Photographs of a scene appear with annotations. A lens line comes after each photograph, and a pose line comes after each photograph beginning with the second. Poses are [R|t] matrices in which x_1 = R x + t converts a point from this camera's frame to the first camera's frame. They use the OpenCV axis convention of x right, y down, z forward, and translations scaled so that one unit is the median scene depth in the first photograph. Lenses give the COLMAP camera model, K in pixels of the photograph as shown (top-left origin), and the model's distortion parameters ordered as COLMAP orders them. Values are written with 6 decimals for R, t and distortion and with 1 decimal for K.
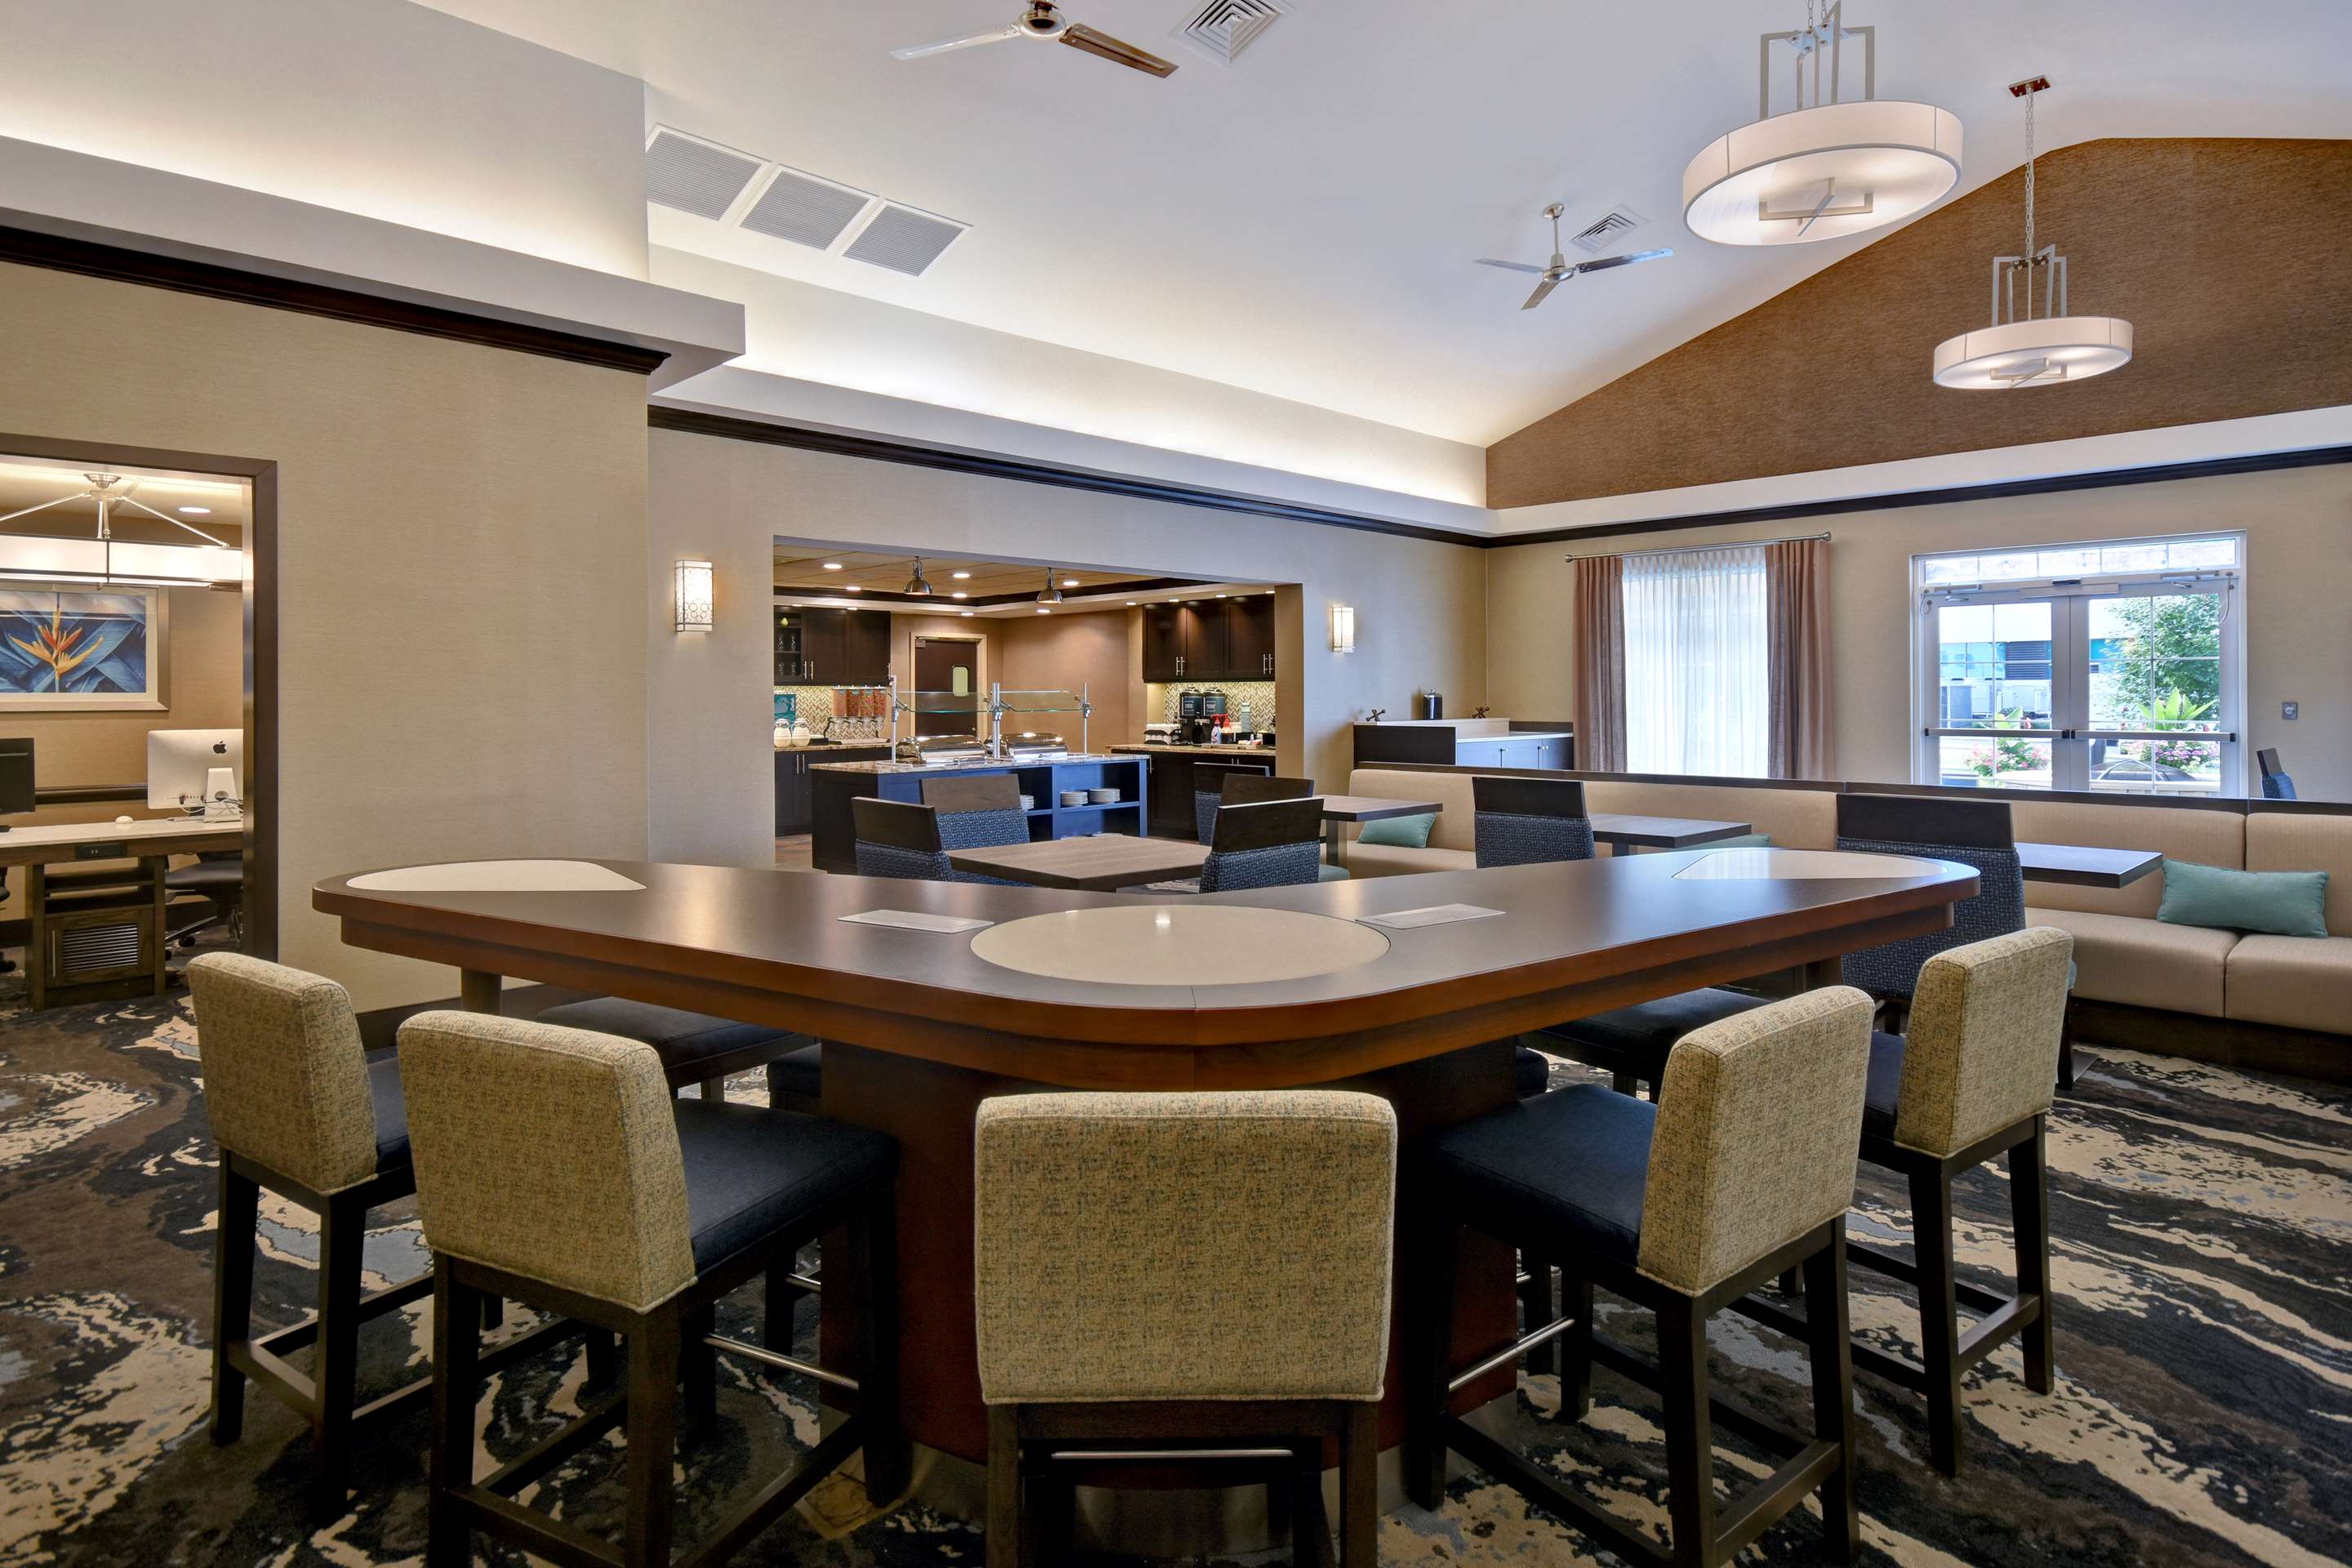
lens RADIAL K [[1232.1, 0, 1153.0], [0, 1232.1, 690.3], [0, 0, 1]] dist [-0.003074, 0.000098]
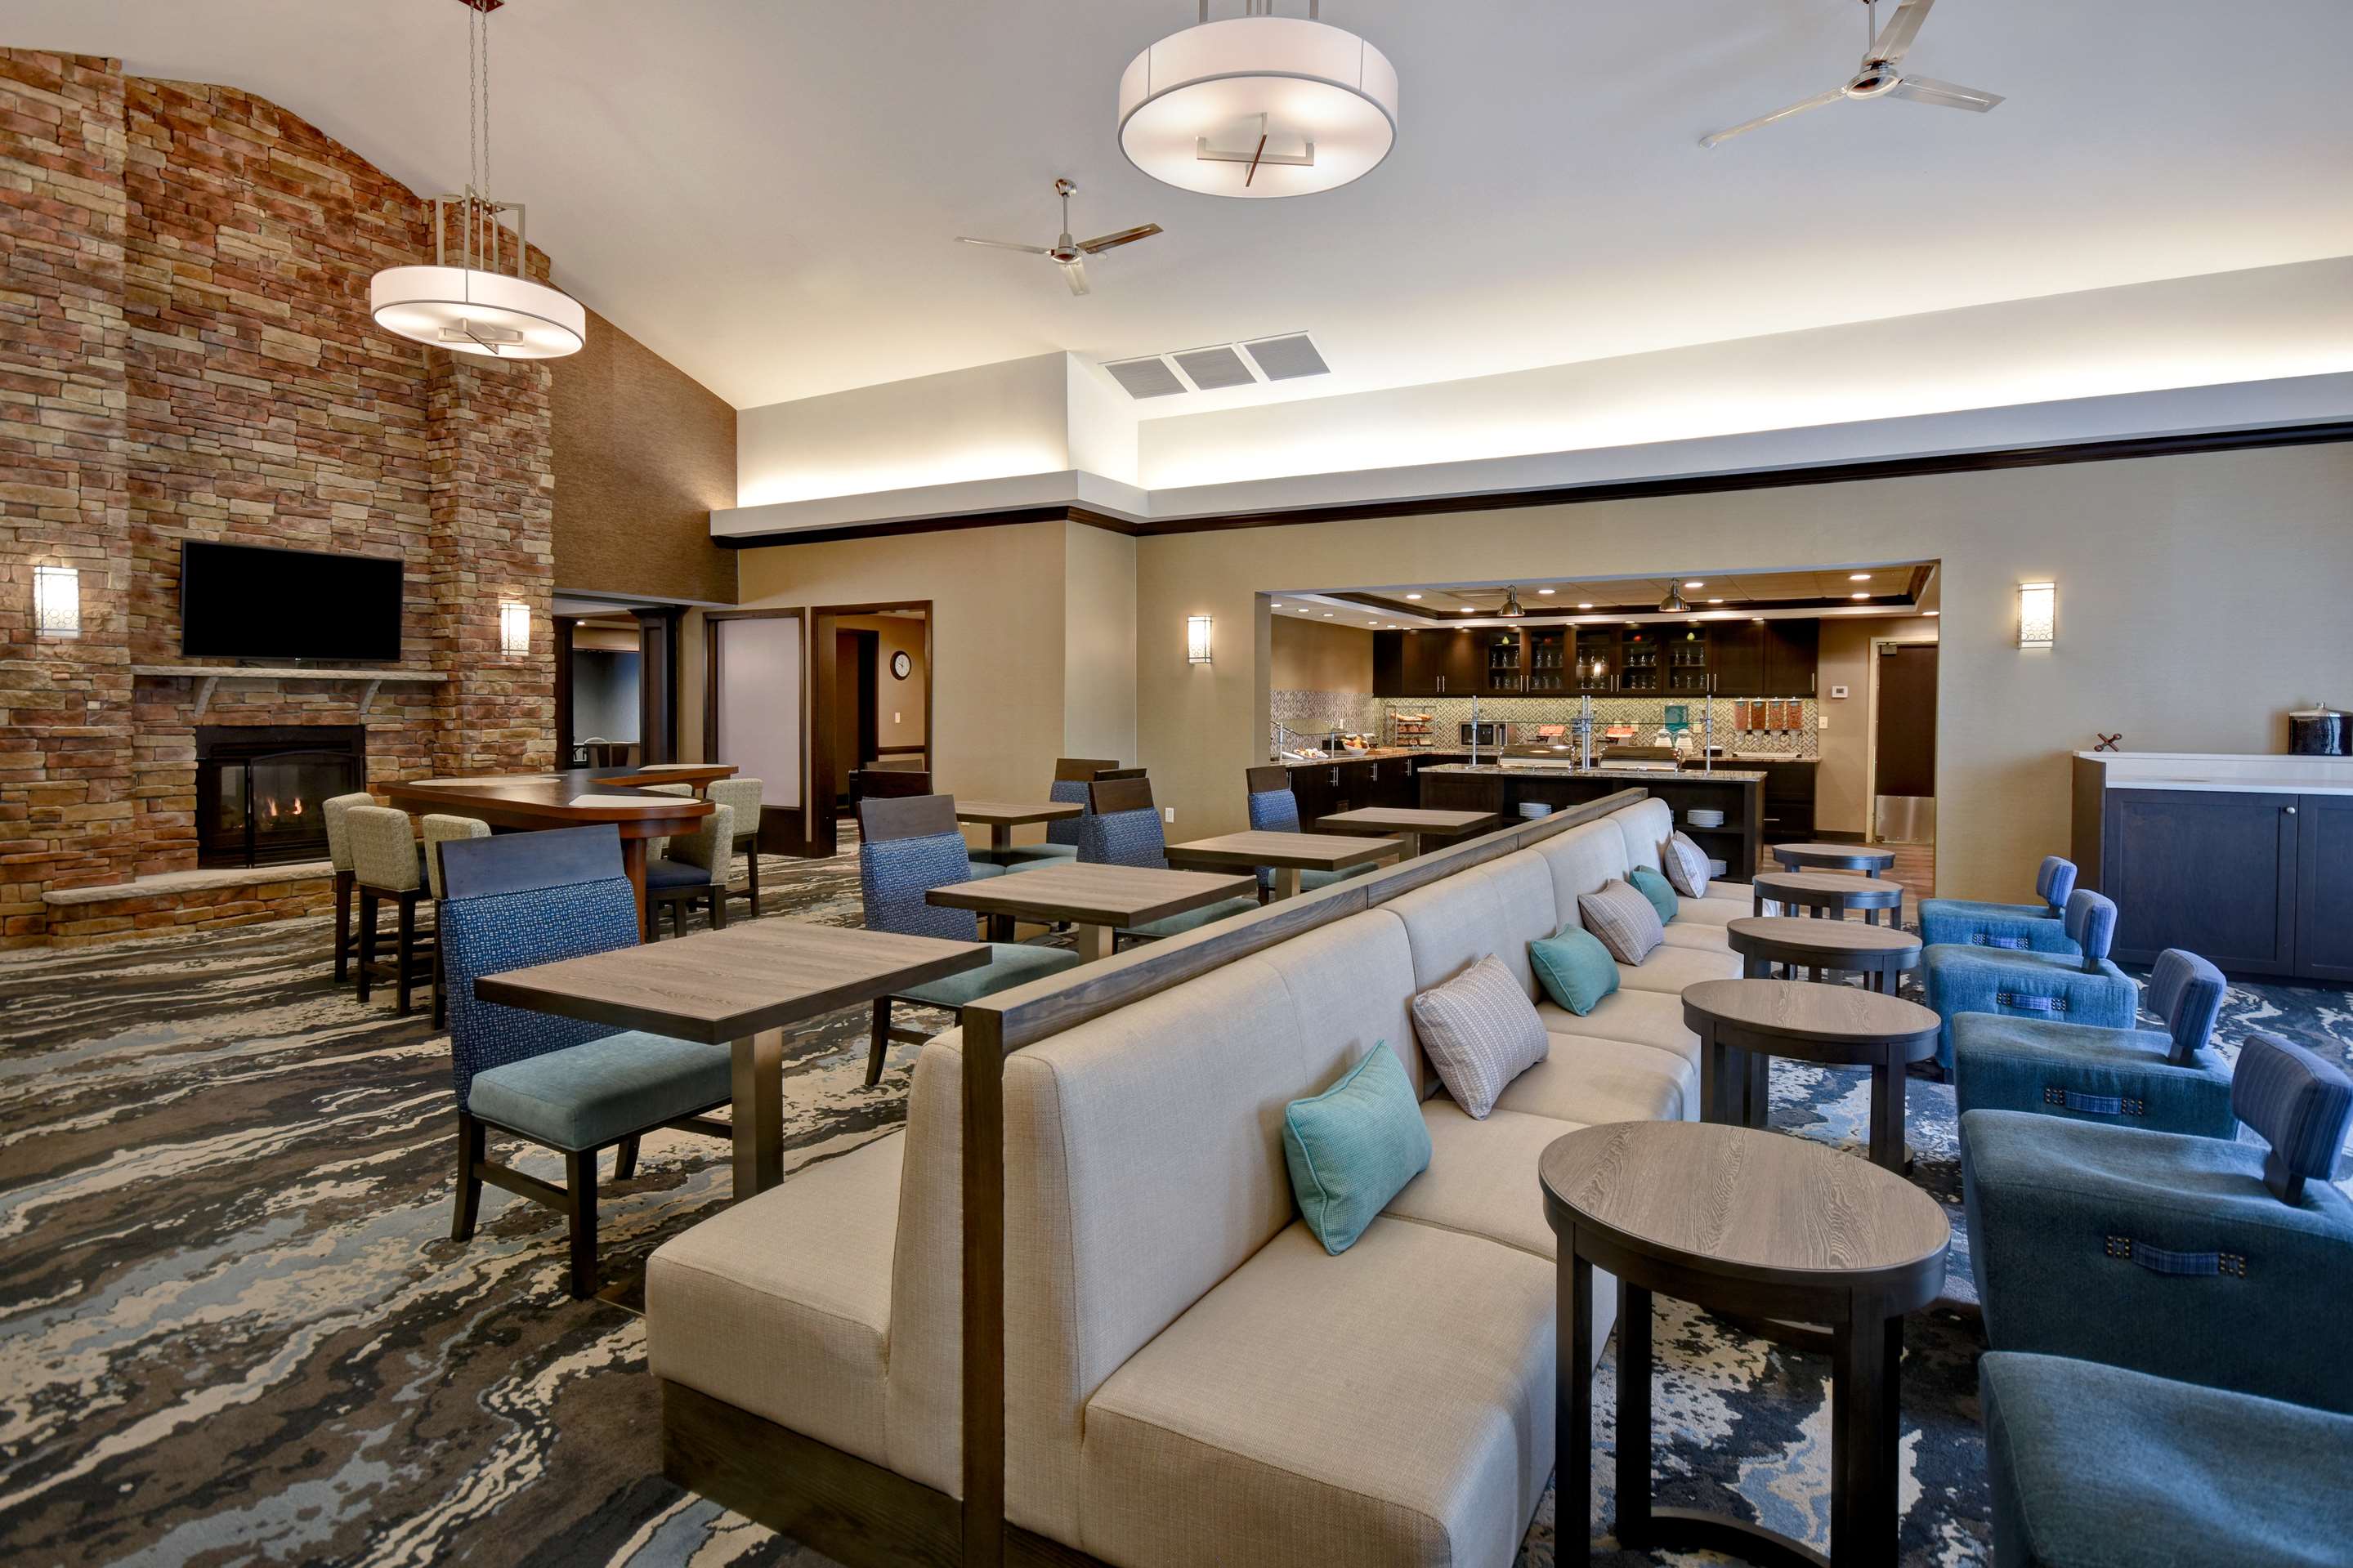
lens RADIAL K [[1232.5, 0, 1193.4], [0, 1232.5, 743.6], [0, 0, 1]] dist [-0.003074, 0.000098]
pose [[0.292912, 0.035382, -0.955485, 0.579758], [-0.003536, 0.999348, 0.035923, -0.001205], [0.956133, -0.007144, 0.292846, 0.290642]]
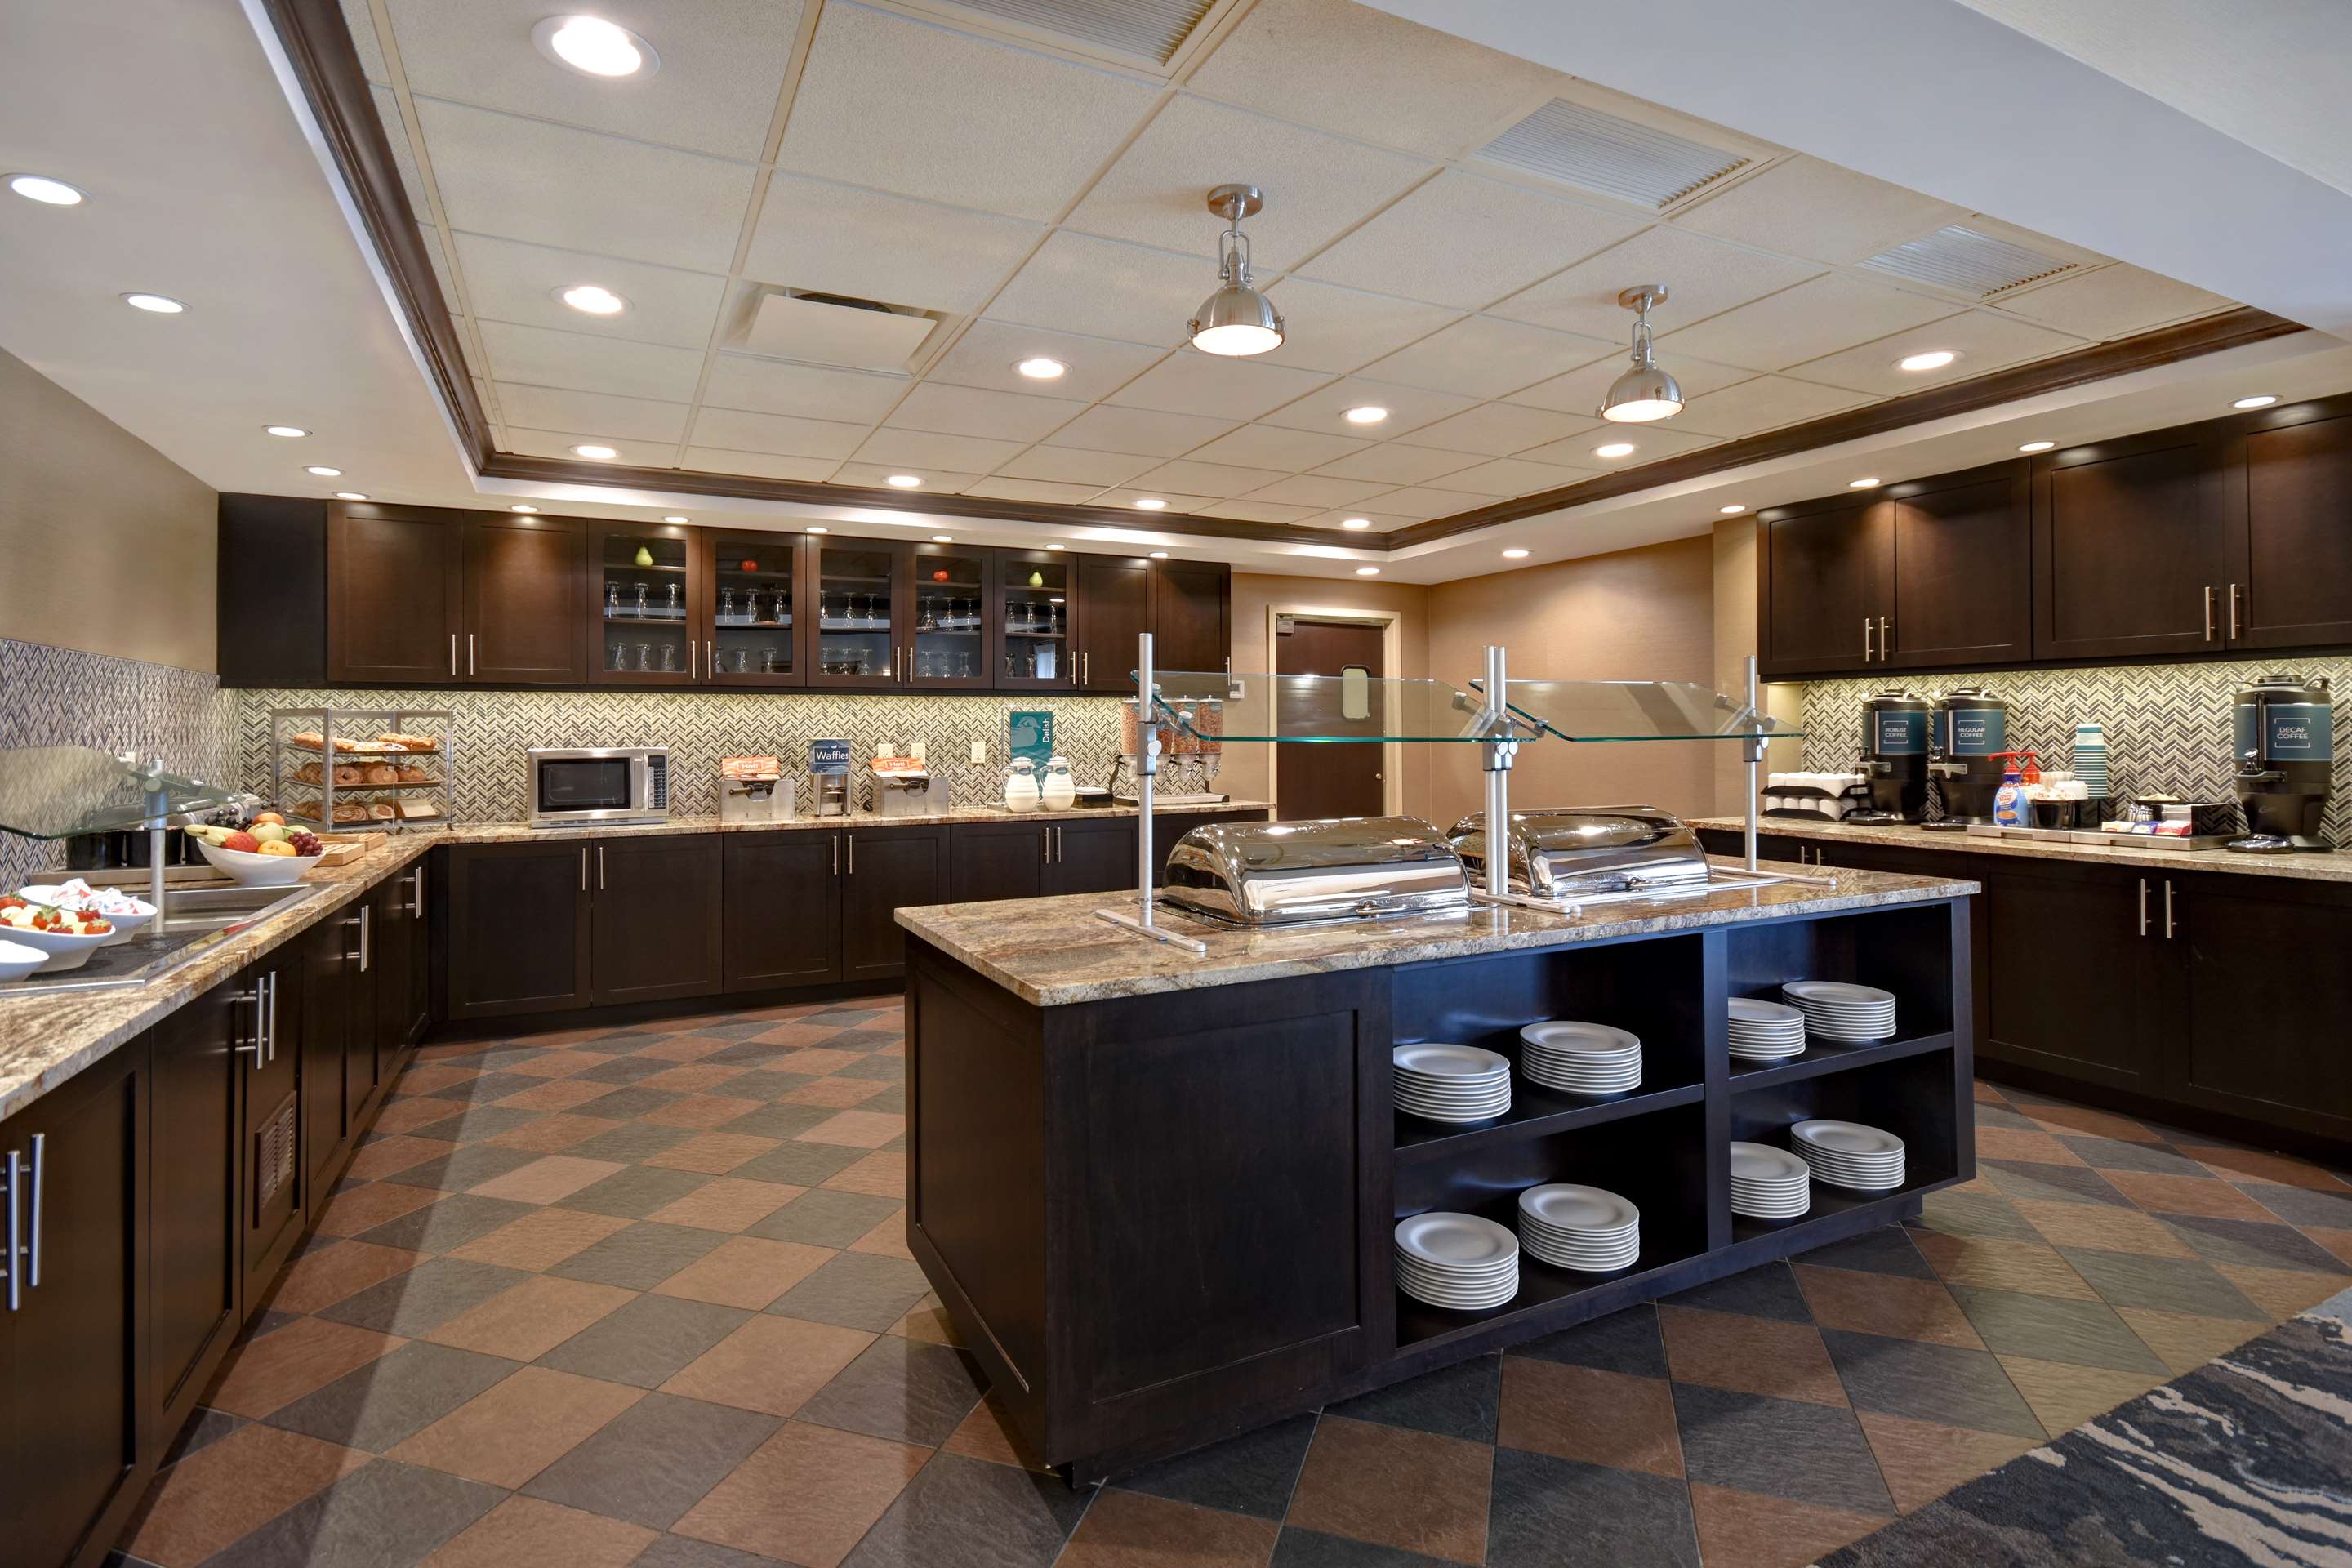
lens RADIAL K [[1152.2, 0, 1173.9], [0, 1152.2, 714.2], [0, 0, 1]] dist [0.022047, 0.000330]
pose [[0.955262, -0.006647, -0.295686, -0.089825], [0.002630, 0.999899, -0.013979, 0.011125], [0.295749, 0.012576, 0.955183, 0.530634]]
